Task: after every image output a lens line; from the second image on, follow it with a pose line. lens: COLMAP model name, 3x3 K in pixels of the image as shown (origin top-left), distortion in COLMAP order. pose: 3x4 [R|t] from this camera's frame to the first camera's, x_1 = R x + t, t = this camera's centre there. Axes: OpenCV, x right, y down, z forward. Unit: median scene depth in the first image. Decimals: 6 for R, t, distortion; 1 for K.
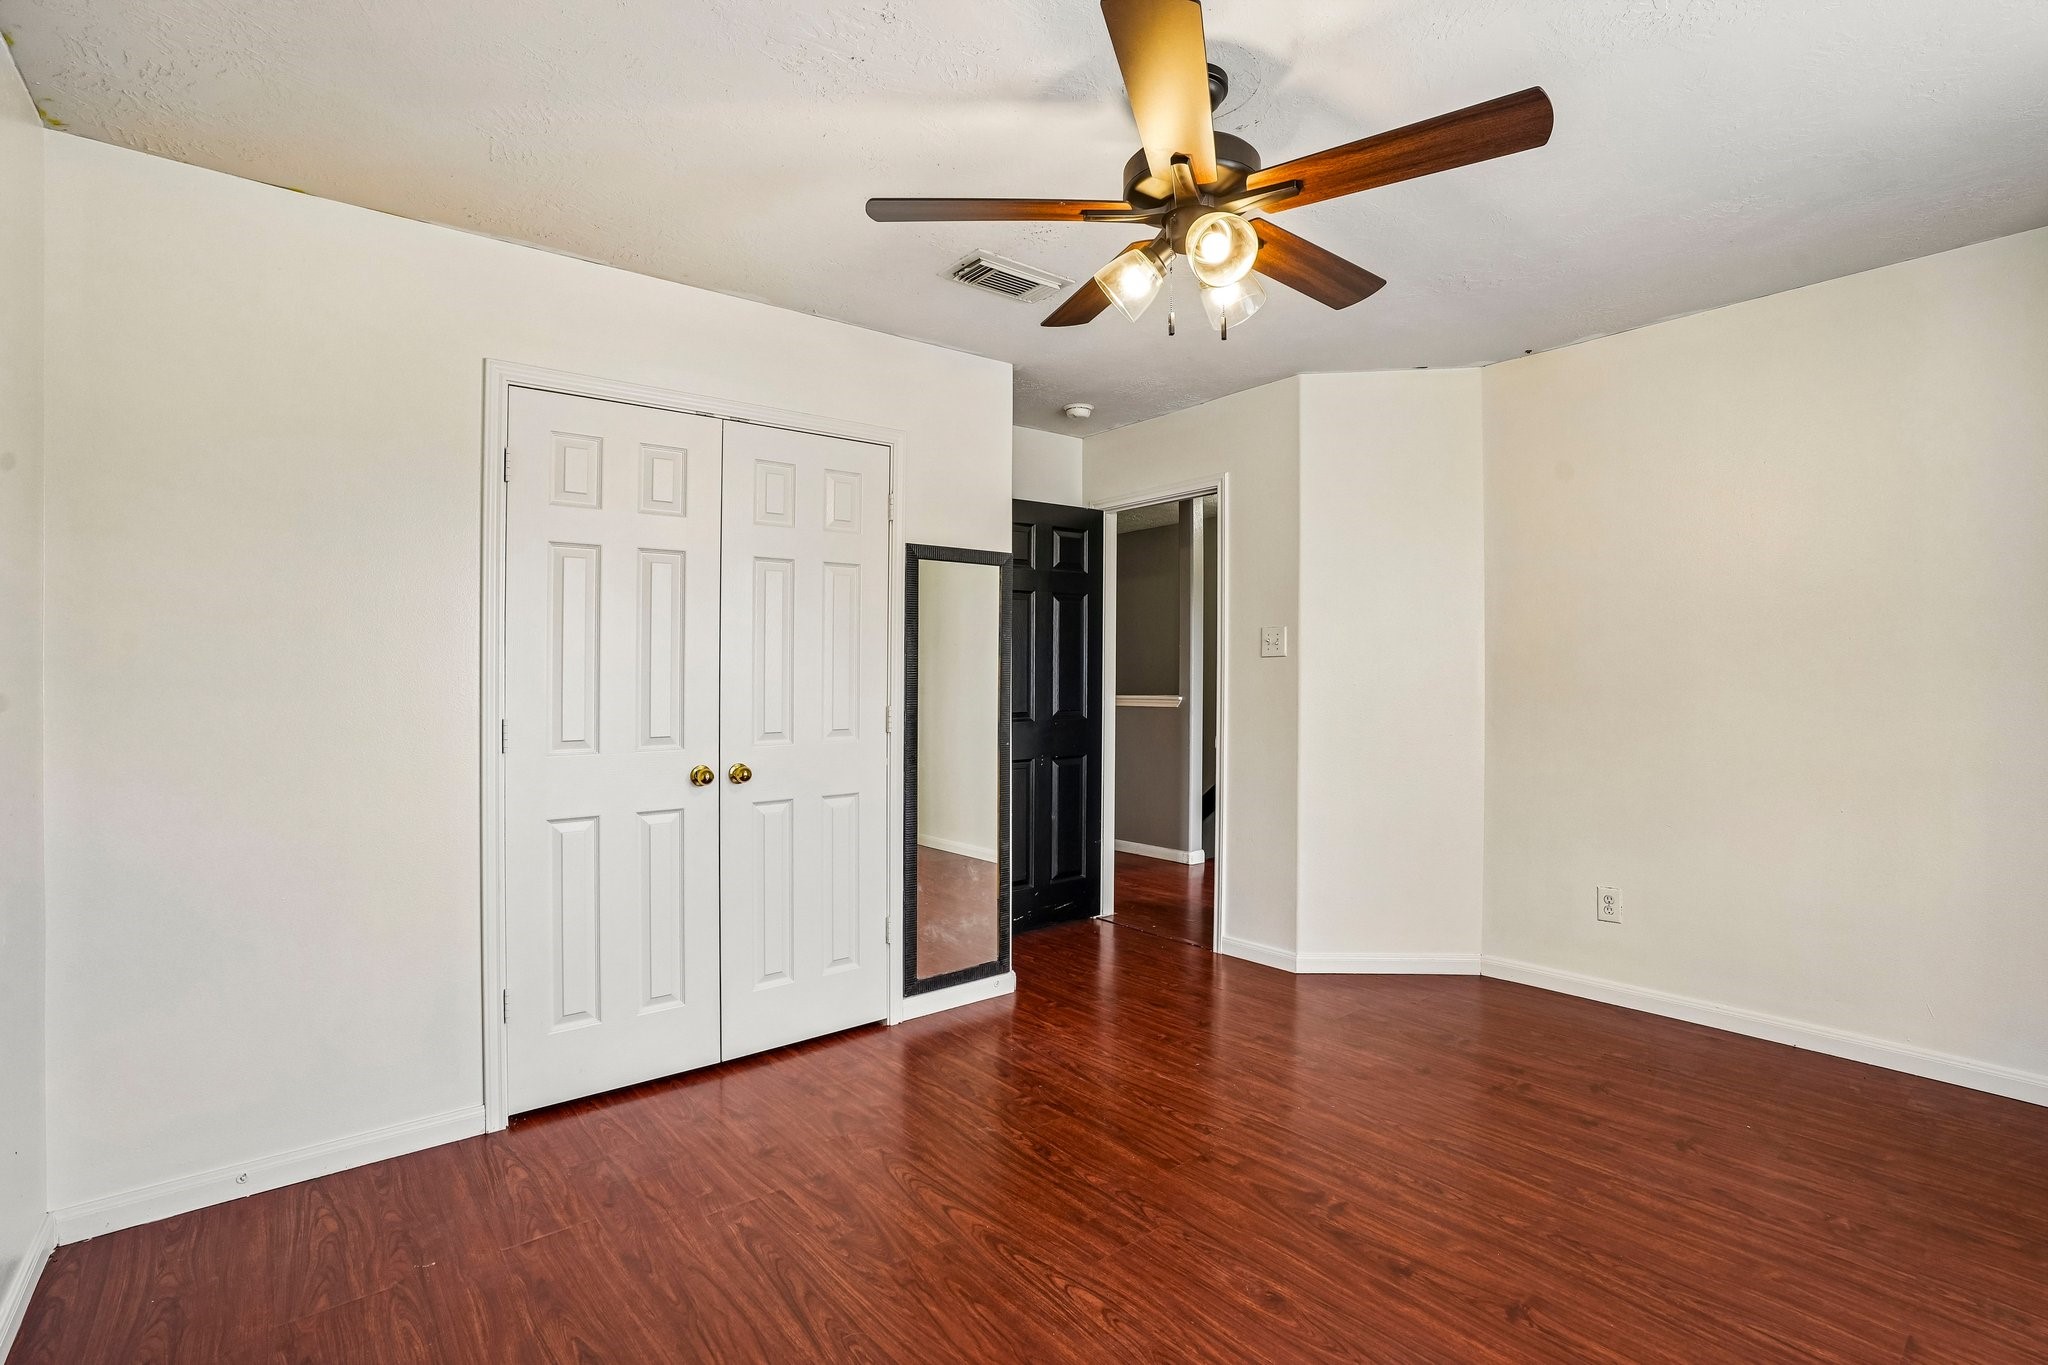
lens RADIAL K [[938.4, 0, 1026.5], [0, 938.4, 689.2], [0, 0, 1]] dist [-0.065603, 0.025495]
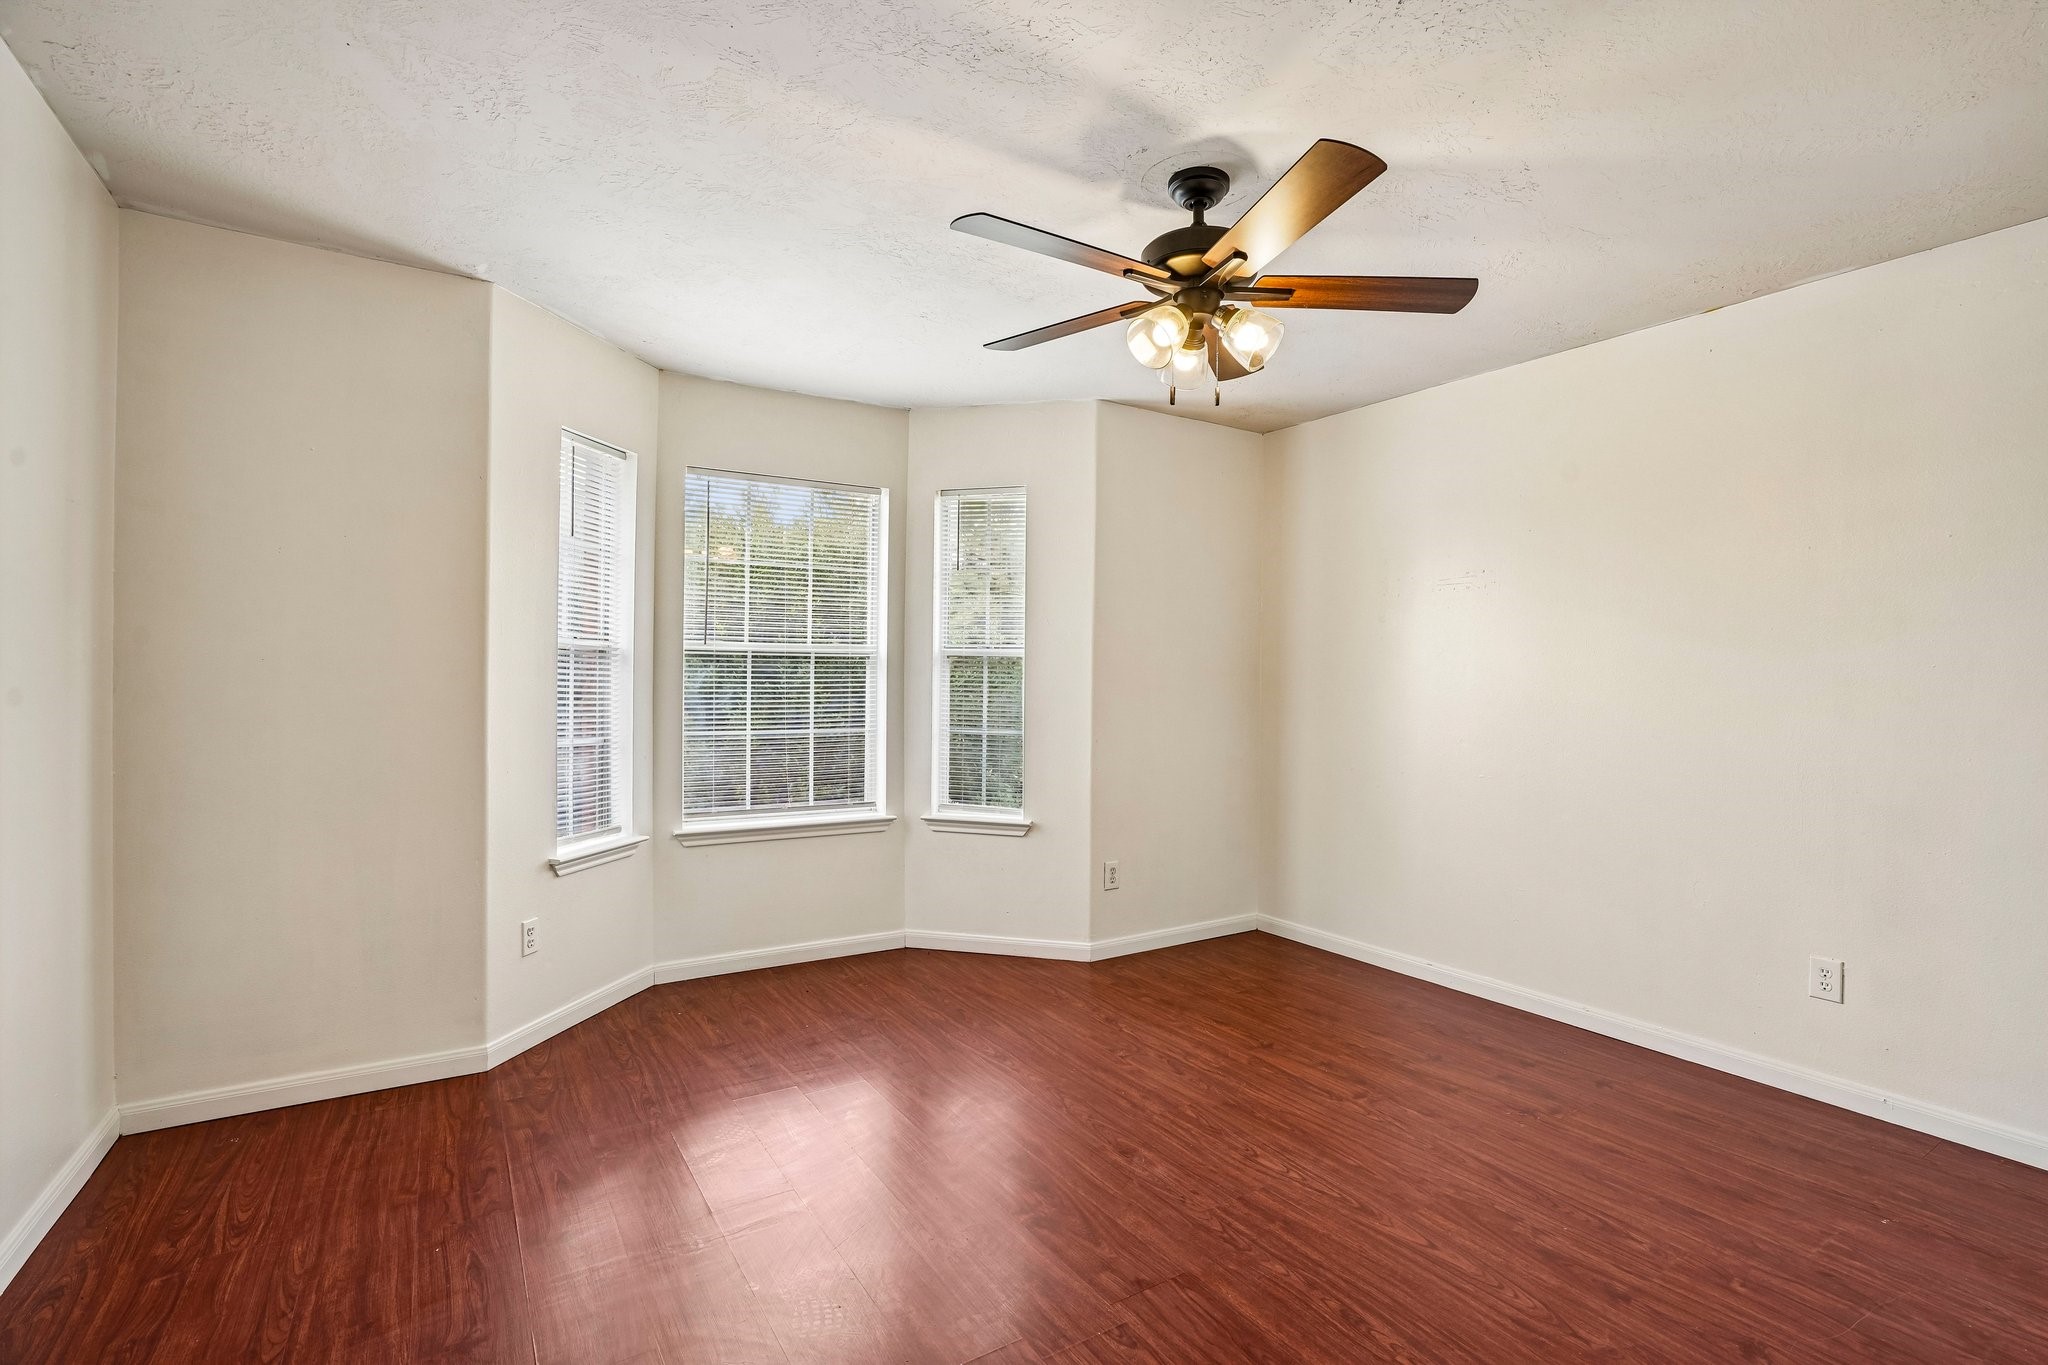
lens RADIAL K [[938.4, 0, 1026.5], [0, 938.4, 689.2], [0, 0, 1]] dist [-0.065603, 0.025495]
pose [[-0.993152, 0.001523, 0.116823, 0.220595], [0.003874, 0.999794, 0.019903, -0.027083], [-0.116768, 0.020219, -0.992953, 2.004423]]
